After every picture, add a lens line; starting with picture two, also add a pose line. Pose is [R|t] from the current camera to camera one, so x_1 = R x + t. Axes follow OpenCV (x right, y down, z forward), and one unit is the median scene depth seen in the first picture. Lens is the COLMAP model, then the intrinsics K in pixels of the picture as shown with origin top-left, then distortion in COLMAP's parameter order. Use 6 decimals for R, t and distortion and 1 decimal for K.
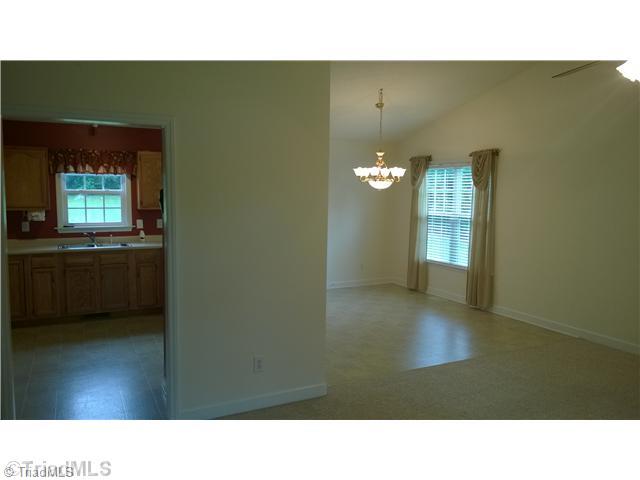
lens RADIAL K [[482.3, 0, 322.0], [0, 482.3, 237.4], [0, 0, 1]] dist [-0.006230, -0.003615]
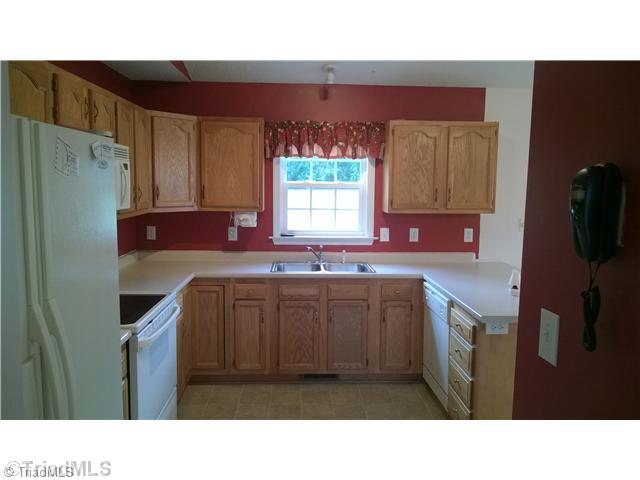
lens RADIAL K [[482.3, 0, 322.0], [0, 482.3, 237.4], [0, 0, 1]] dist [-0.006230, -0.003615]
pose [[0.911956, 0.045002, -0.407813, -0.205763], [-0.042600, 0.998980, 0.014974, -0.032957], [0.408071, 0.003717, 0.912943, 0.402325]]
